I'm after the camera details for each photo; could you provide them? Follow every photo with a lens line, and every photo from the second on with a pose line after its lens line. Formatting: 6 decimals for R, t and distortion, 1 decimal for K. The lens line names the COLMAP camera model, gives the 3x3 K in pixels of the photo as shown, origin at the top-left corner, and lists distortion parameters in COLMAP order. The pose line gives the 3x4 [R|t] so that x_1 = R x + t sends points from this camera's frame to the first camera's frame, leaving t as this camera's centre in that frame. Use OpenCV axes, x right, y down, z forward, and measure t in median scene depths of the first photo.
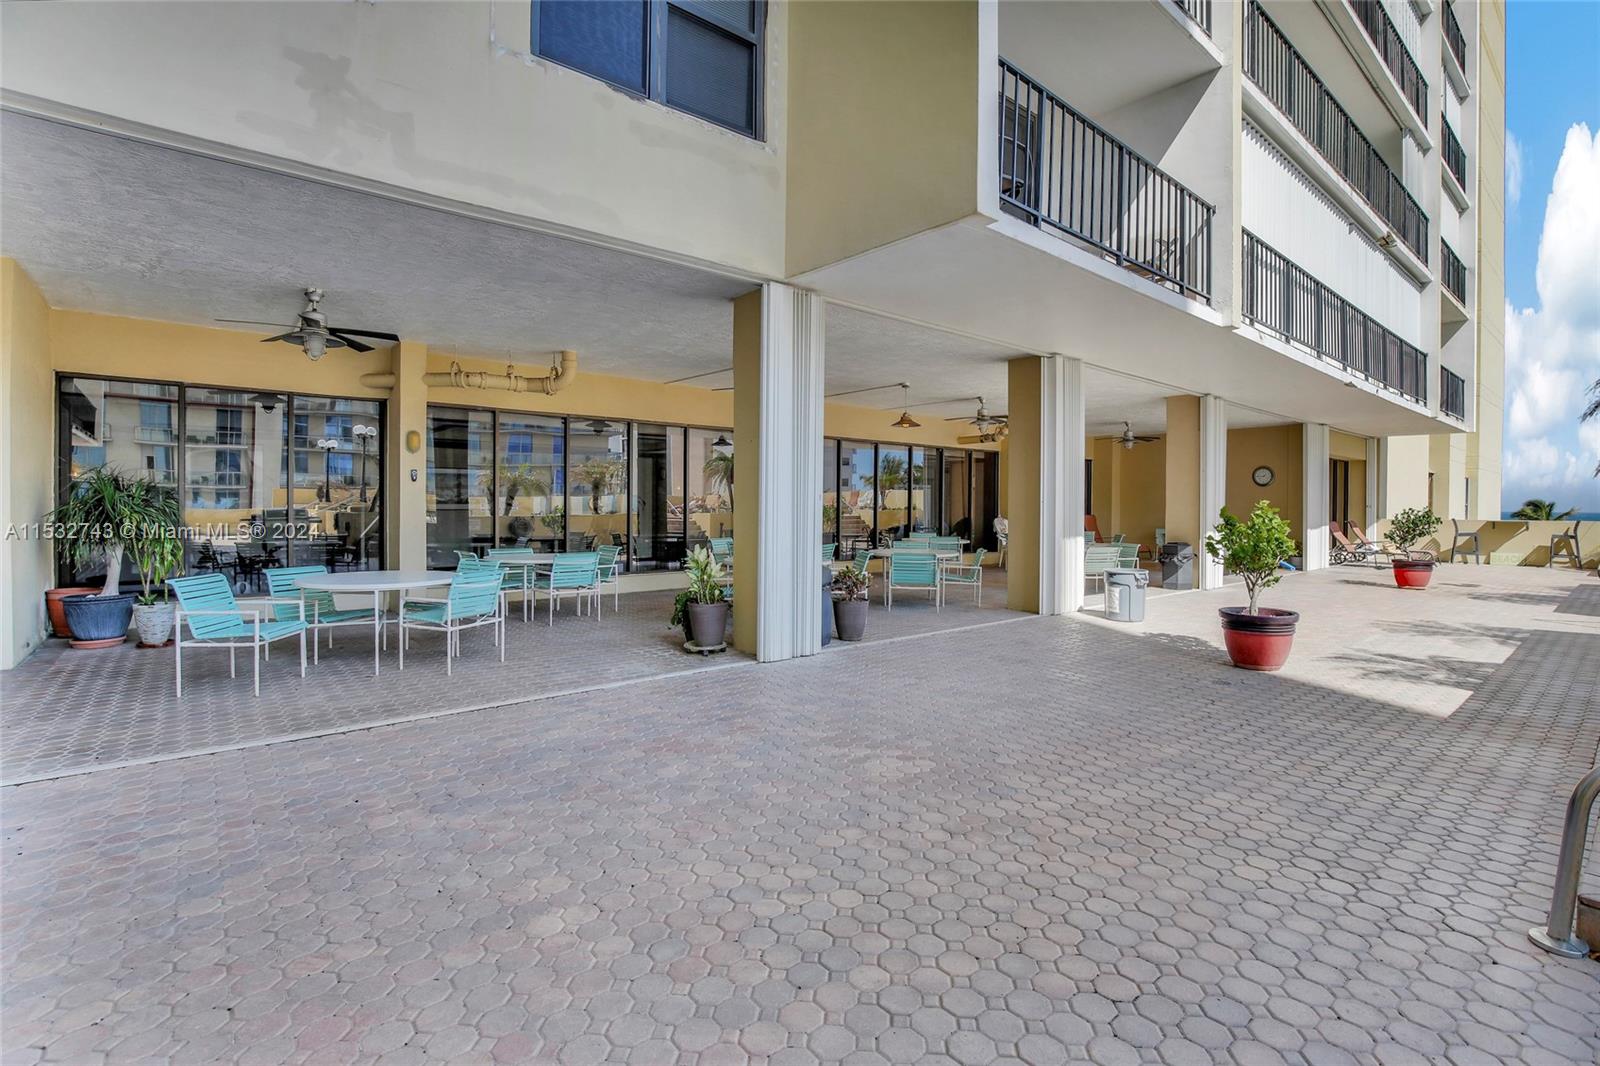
lens RADIAL K [[734.3, 0, 803.0], [0, 734.3, 518.8], [0, 0, 1]] dist [-0.027605, -0.000232]
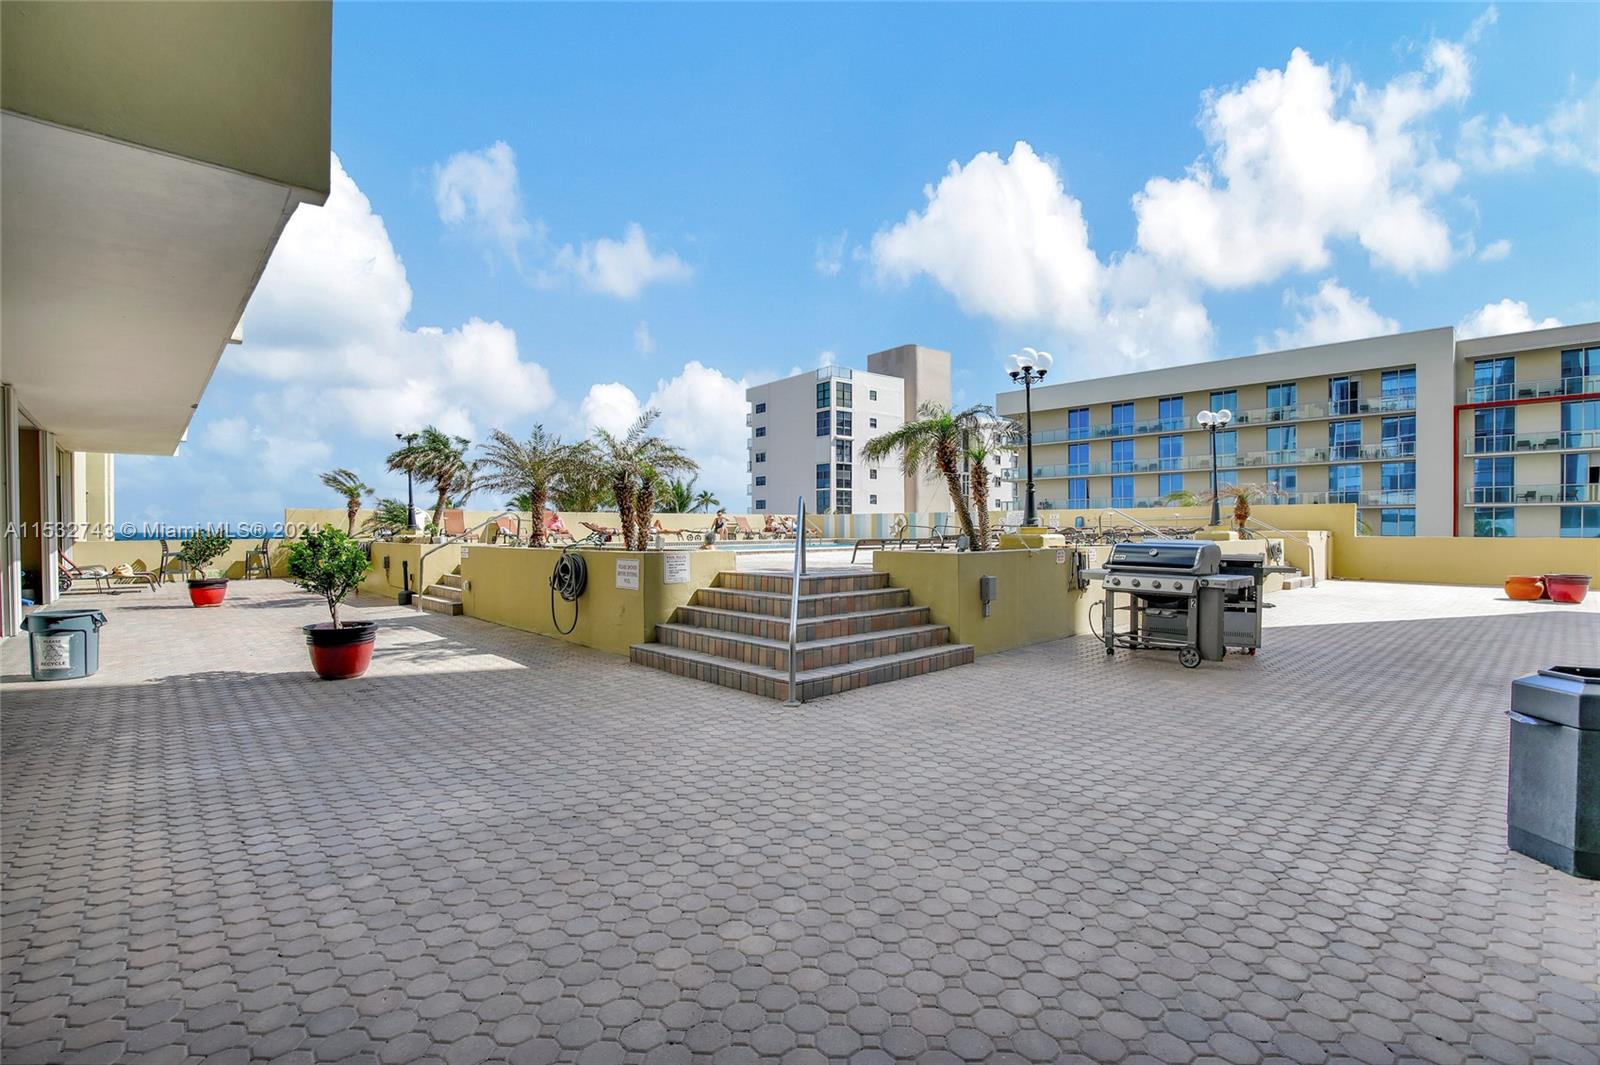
lens RADIAL K [[734.3, 0, 802.7], [0, 734.3, 532.0], [0, 0, 1]] dist [-0.027605, -0.000232]
pose [[-0.031373, -0.012537, 0.999429, -0.842598], [0.022748, 0.999653, 0.013254, -0.020319], [-0.999249, 0.023151, -0.031077, 0.580888]]
